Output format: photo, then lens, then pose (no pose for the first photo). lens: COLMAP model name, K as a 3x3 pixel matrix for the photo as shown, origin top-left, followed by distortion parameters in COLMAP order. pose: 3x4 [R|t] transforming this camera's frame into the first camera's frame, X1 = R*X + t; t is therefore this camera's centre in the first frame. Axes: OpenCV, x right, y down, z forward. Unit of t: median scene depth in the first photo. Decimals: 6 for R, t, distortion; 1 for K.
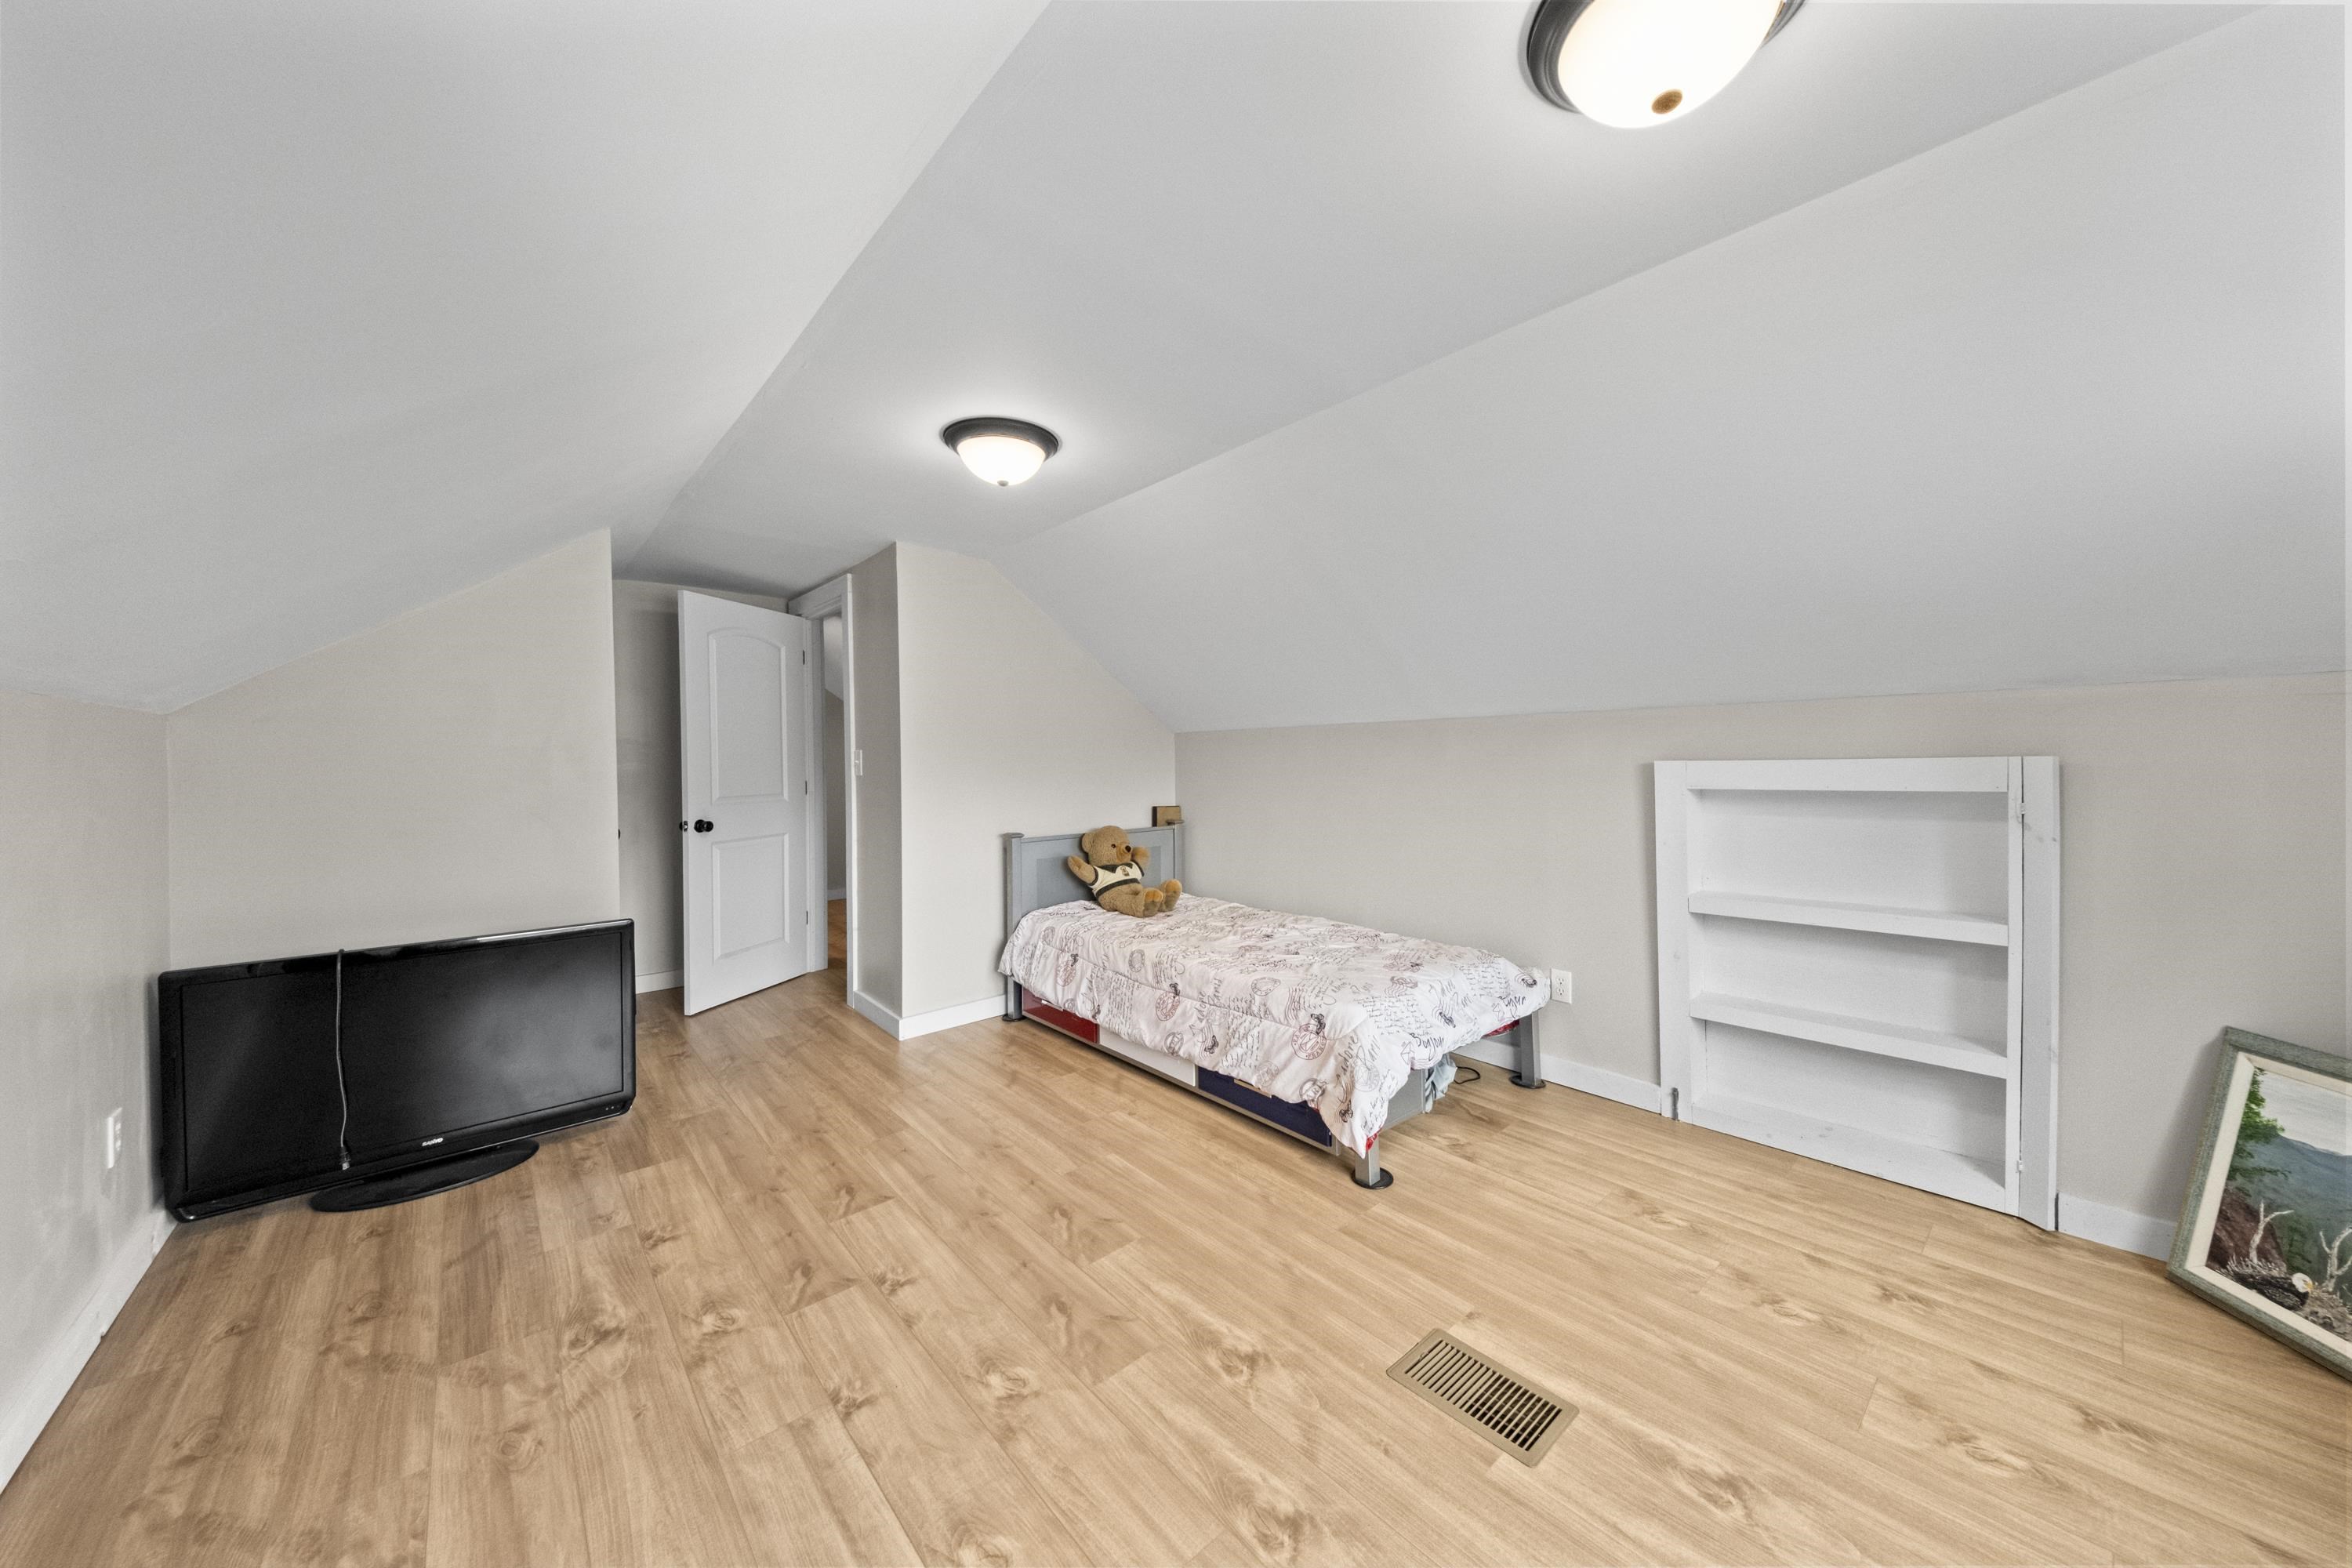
lens RADIAL K [[792.2, 0, 1170.0], [0, 792.2, 766.4], [0, 0, 1]] dist [0.032957, -0.014271]
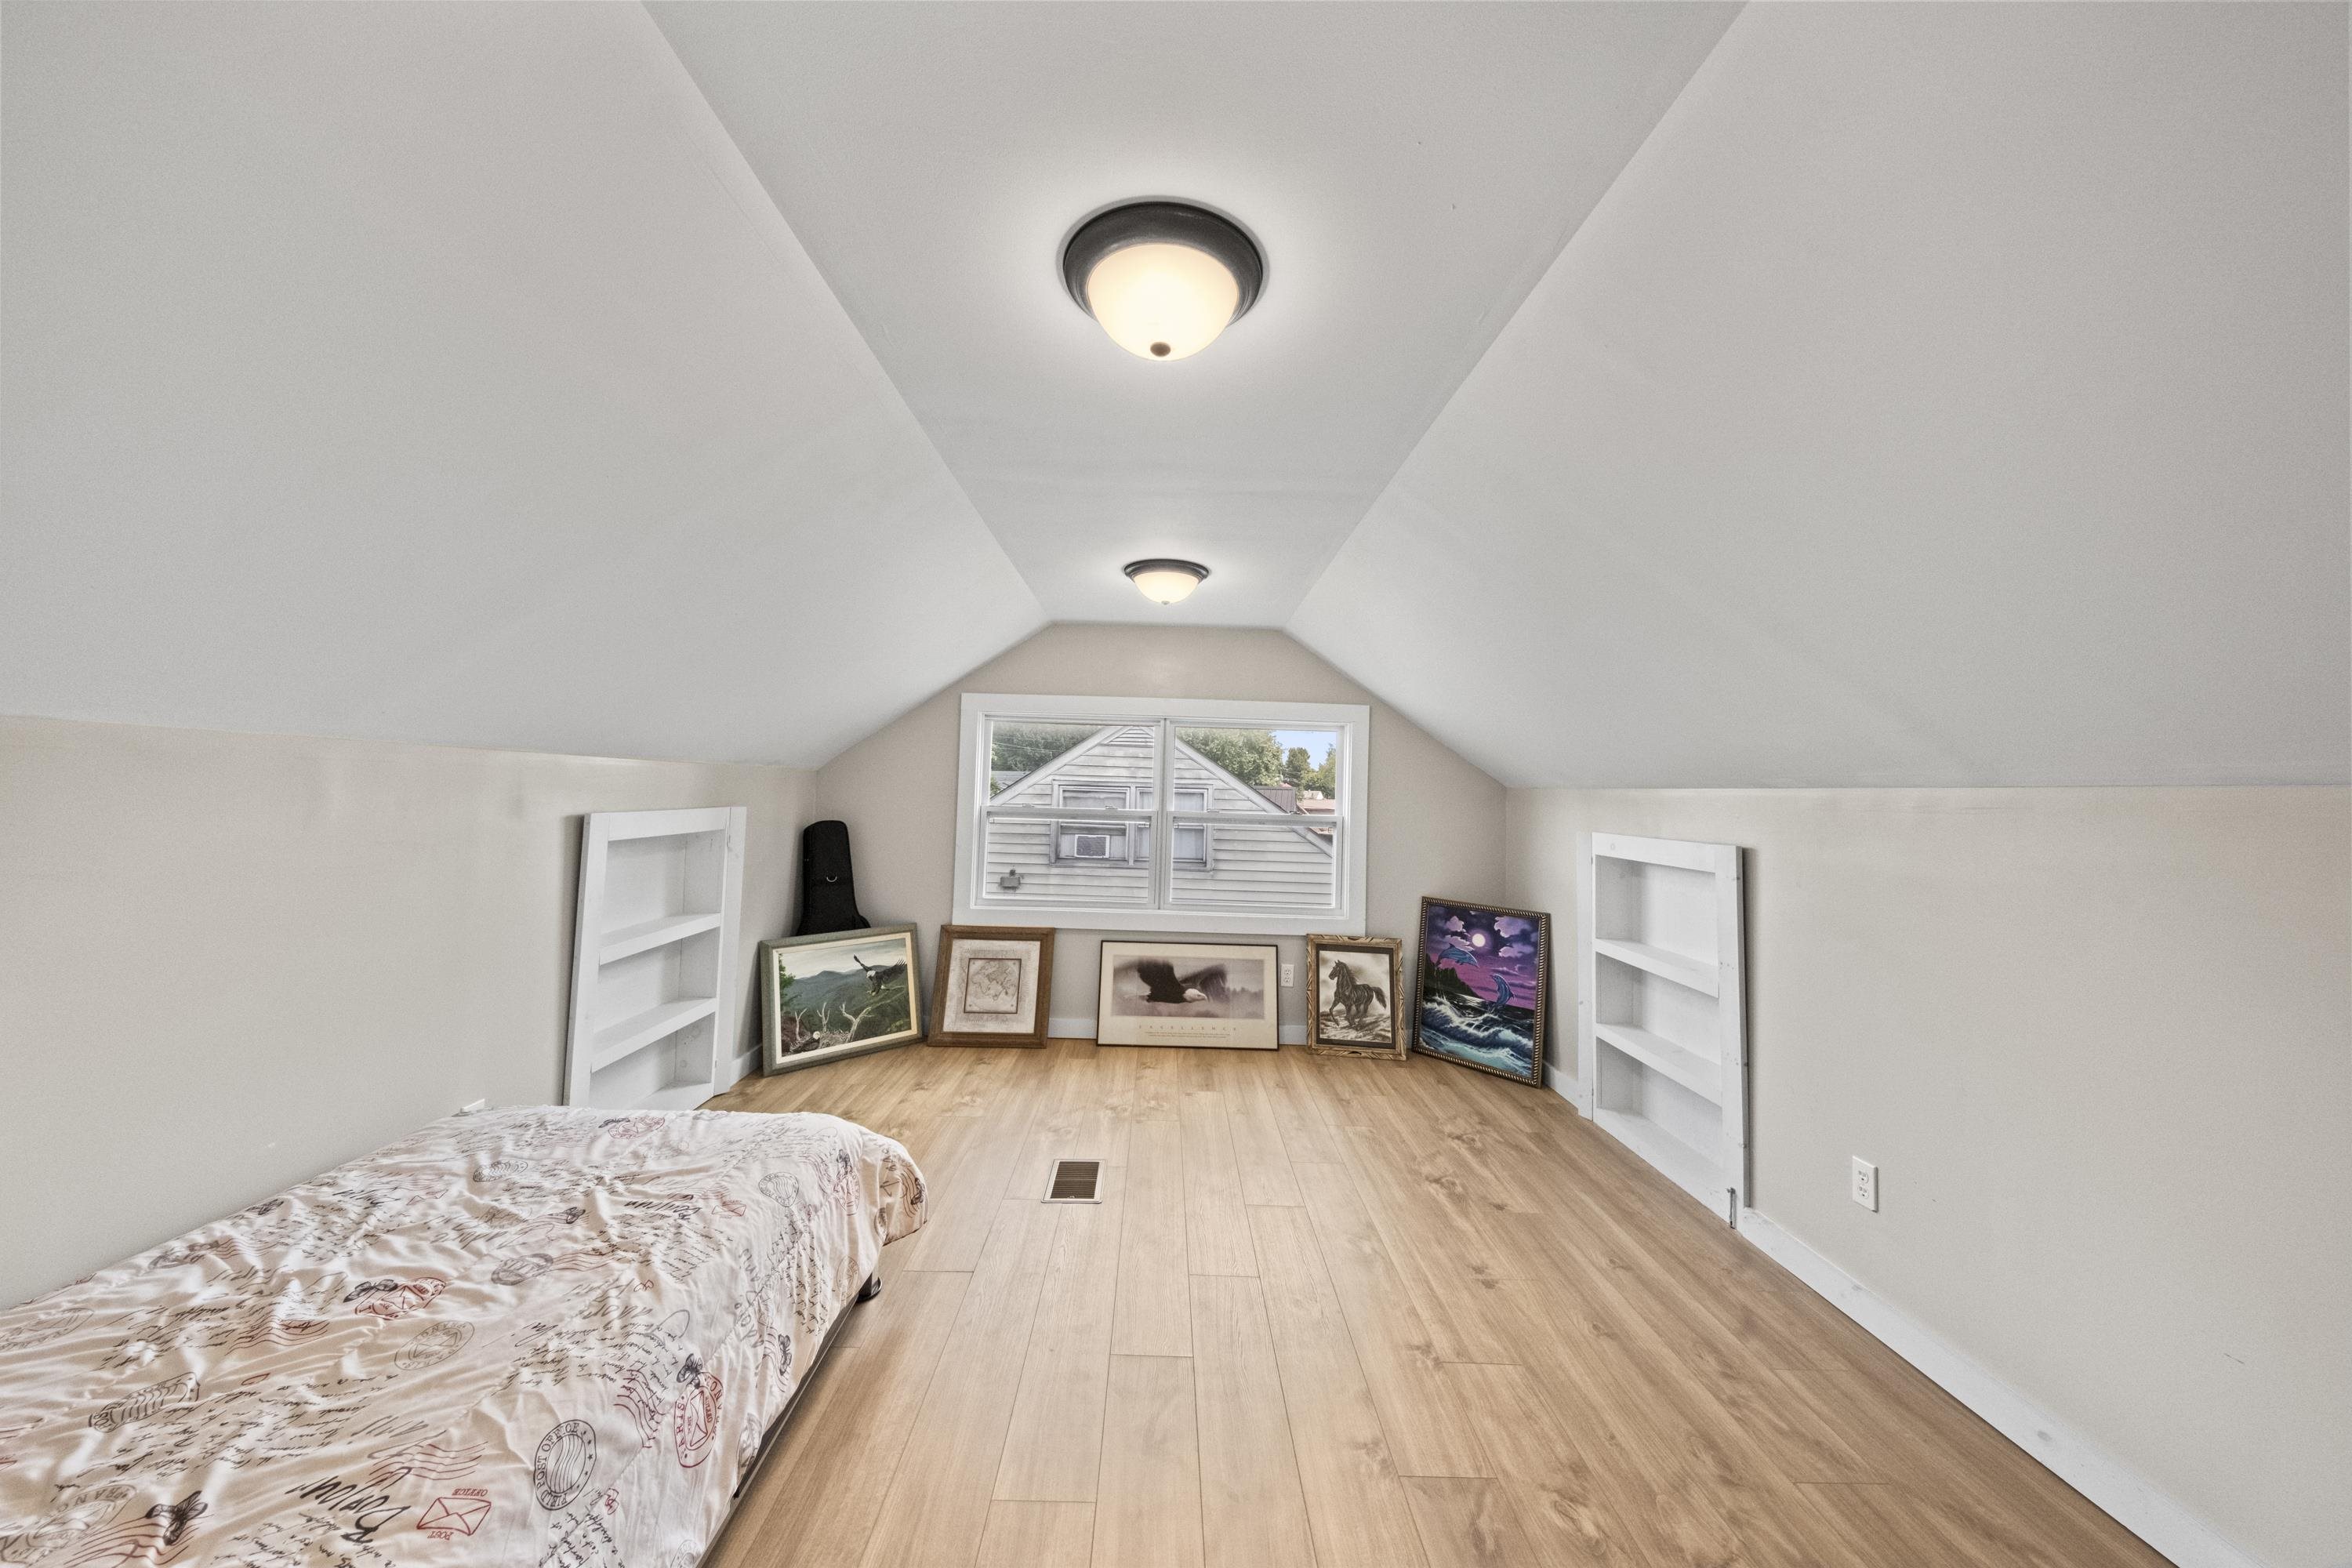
lens RADIAL K [[792.2, 0, 1170.0], [0, 792.2, 766.4], [0, 0, 1]] dist [0.032957, -0.014271]
pose [[-0.758040, 0.012559, 0.652087, -0.814435], [-0.008373, 0.999545, -0.028985, -0.065269], [-0.652154, -0.027432, -0.757590, 1.971345]]
